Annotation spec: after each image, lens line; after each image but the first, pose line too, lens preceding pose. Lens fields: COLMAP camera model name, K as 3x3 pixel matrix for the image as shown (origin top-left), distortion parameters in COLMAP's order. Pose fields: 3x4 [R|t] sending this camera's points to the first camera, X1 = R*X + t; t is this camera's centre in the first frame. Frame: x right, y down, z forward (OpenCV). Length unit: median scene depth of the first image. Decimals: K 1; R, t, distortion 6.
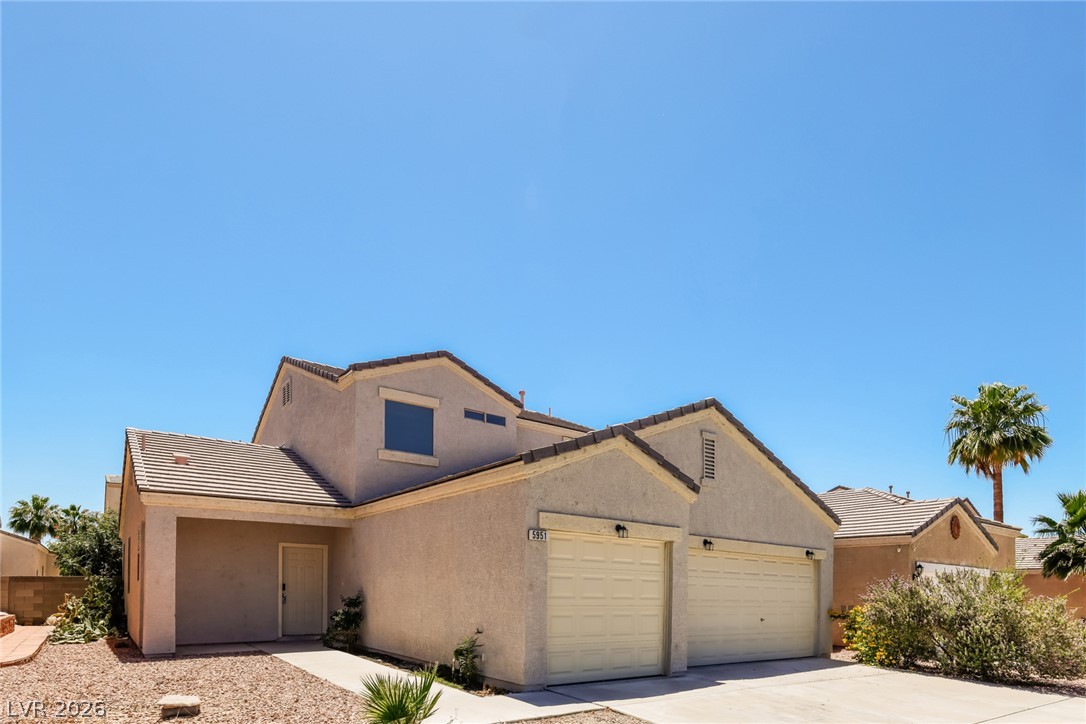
lens RADIAL K [[457.3, 0, 523.1], [0, 457.3, 351.8], [0, 0, 1]] dist [0.003595, 0.000767]
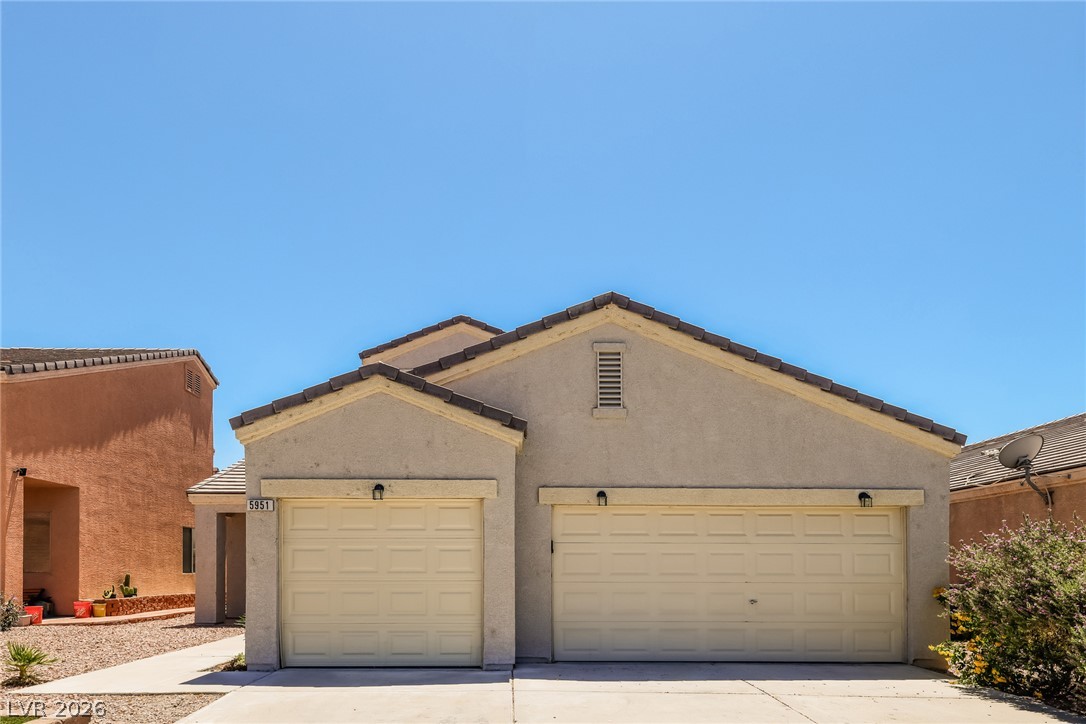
lens RADIAL K [[503.6, 0, 542.9], [0, 503.6, 348.6], [0, 0, 1]] dist [0.002232, 0.000596]
pose [[0.859746, -0.219636, -0.461082, 0.733259], [0.248769, 0.968560, 0.002489, 0.172355], [0.446038, -0.116843, 0.887354, 0.294846]]
